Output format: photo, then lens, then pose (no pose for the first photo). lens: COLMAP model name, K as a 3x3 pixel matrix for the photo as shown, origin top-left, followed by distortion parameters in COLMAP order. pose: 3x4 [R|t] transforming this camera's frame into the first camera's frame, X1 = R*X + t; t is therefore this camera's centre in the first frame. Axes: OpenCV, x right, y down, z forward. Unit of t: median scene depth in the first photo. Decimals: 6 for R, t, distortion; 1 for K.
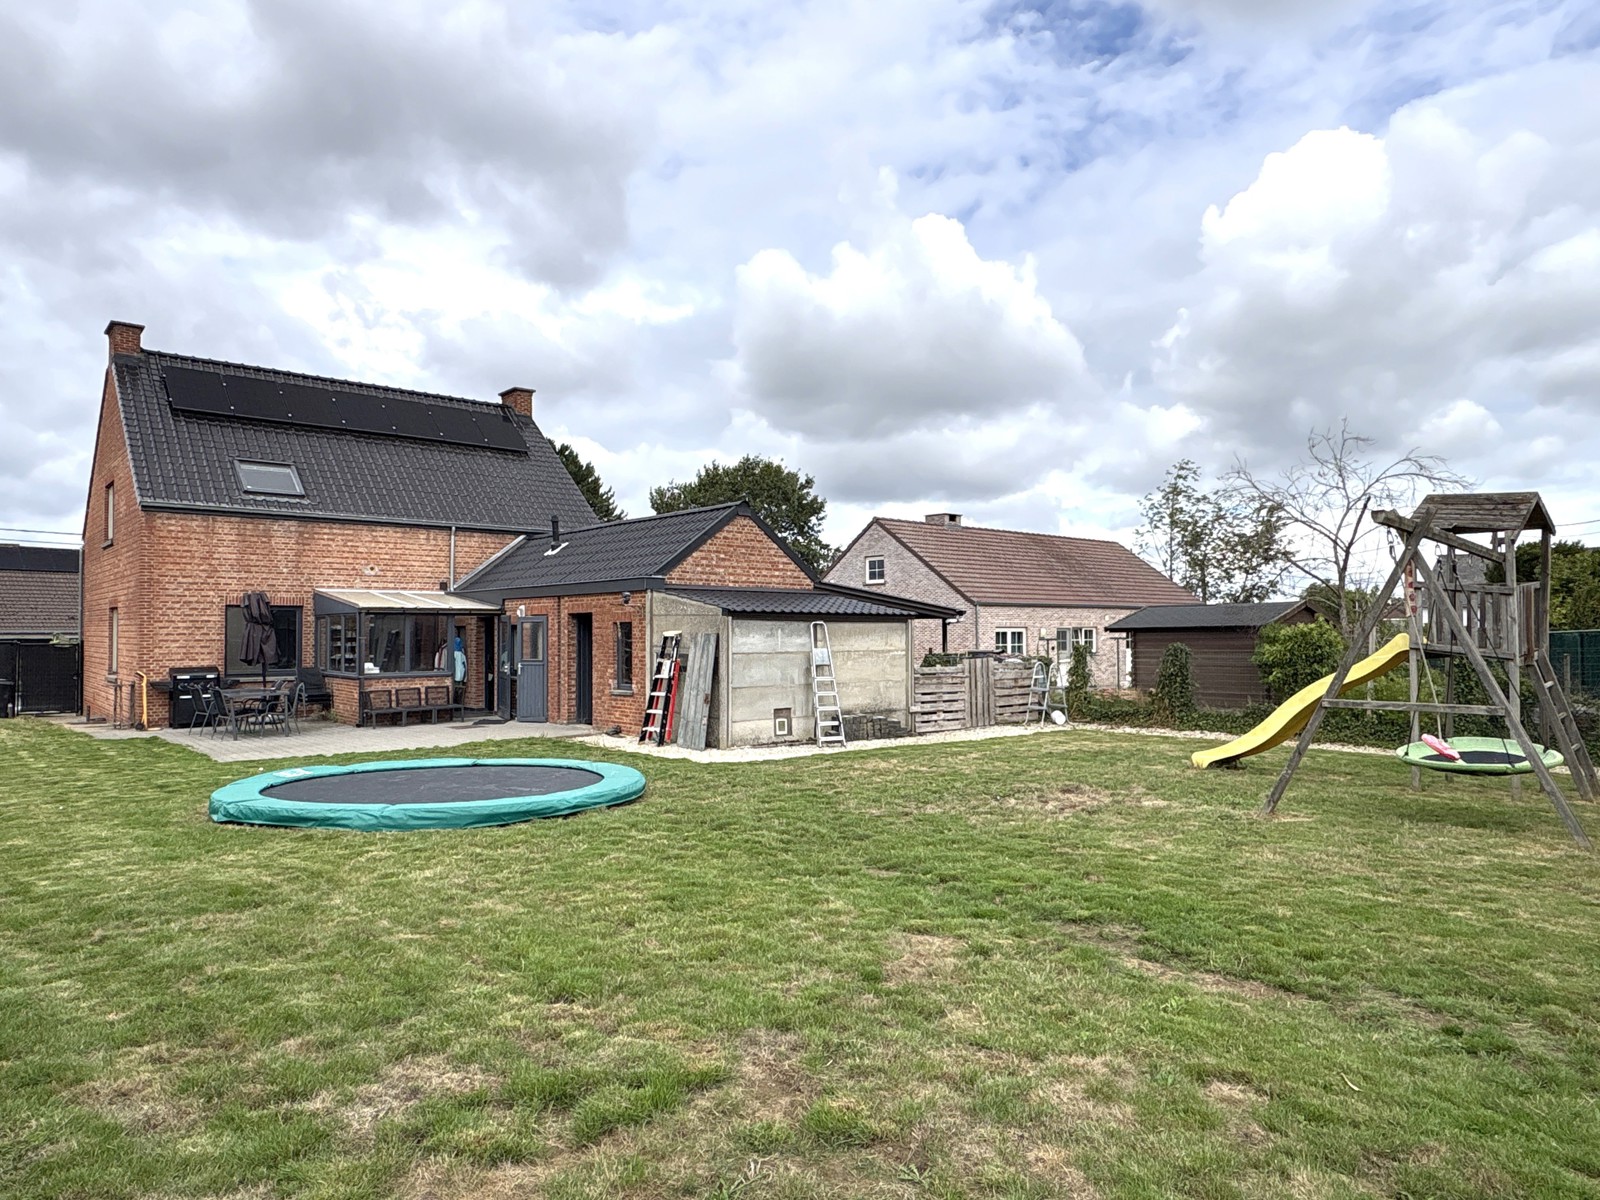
lens RADIAL K [[1012.8, 0, 802.7], [0, 1012.8, 602.2], [0, 0, 1]] dist [0.042417, 0.003996]
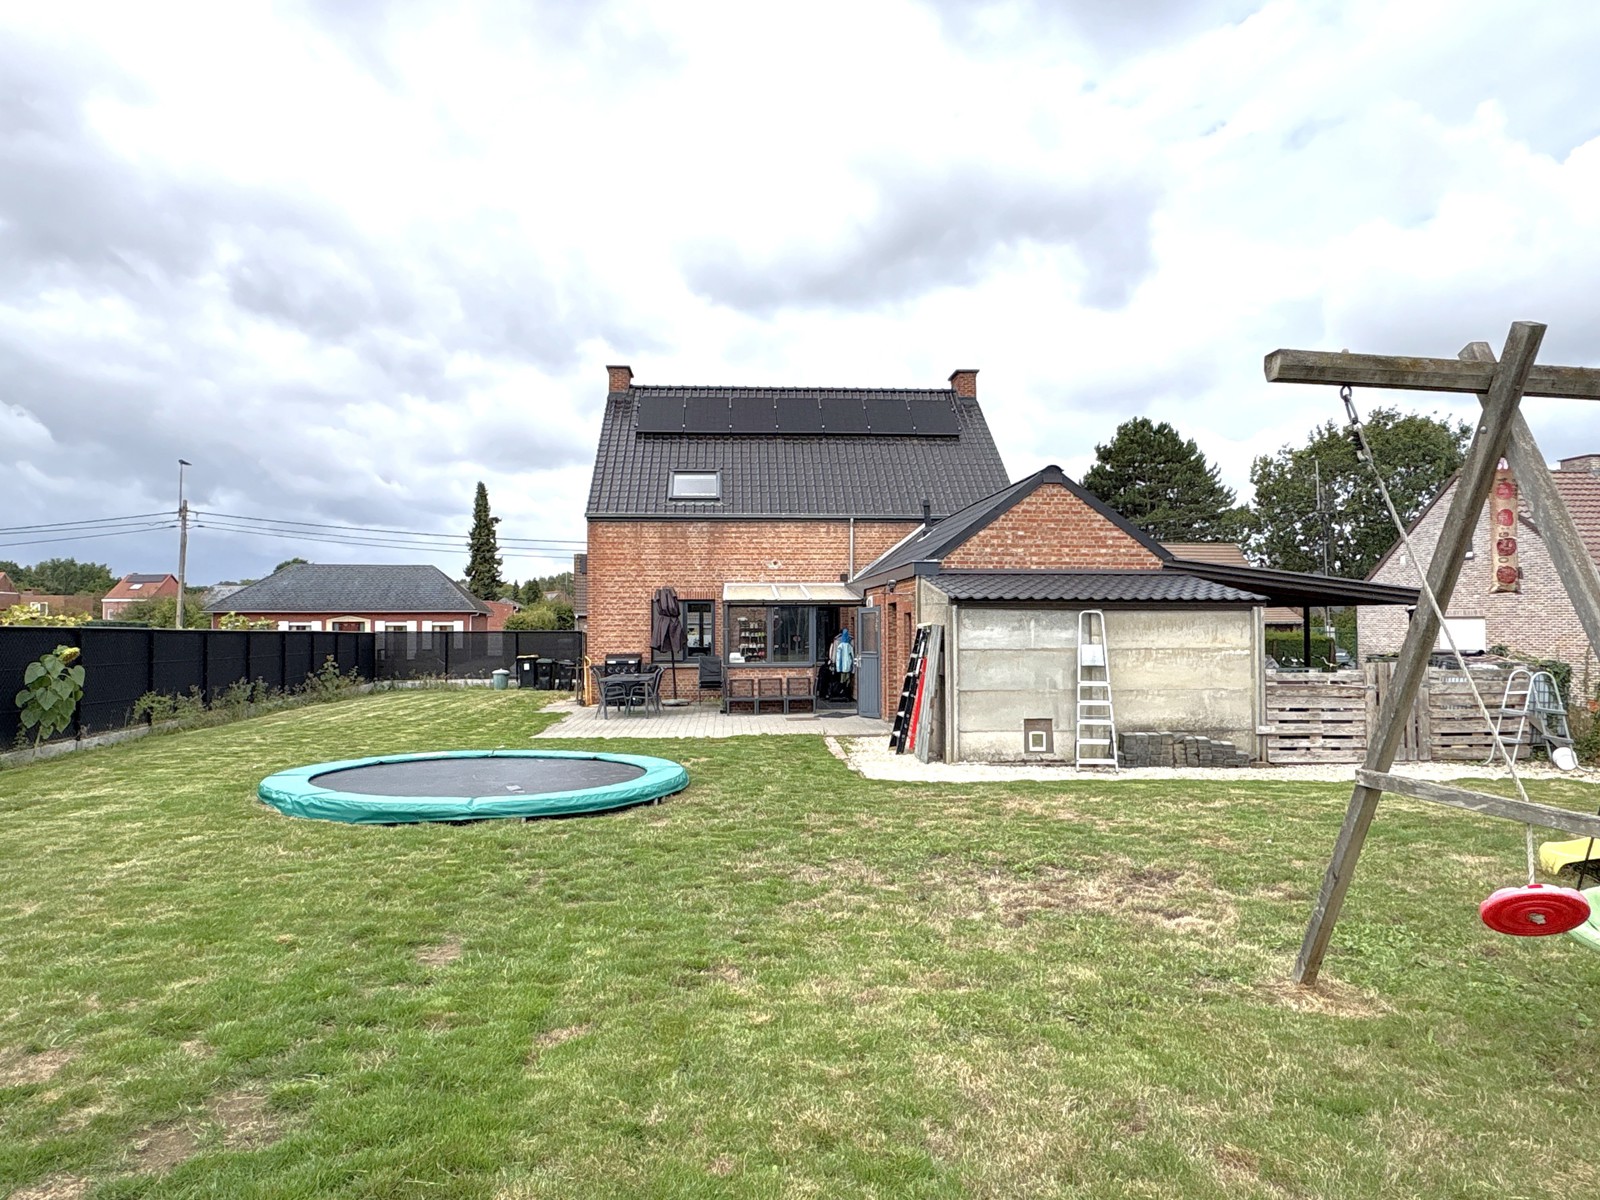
lens RADIAL K [[1012.8, 0, 799.8], [0, 1012.8, 613.6], [0, 0, 1]] dist [0.042417, 0.003996]
pose [[0.807941, -0.006292, -0.589230, 0.256345], [0.018384, 0.999725, 0.014533, 0.005189], [0.588976, -0.022574, 0.807835, 0.203365]]
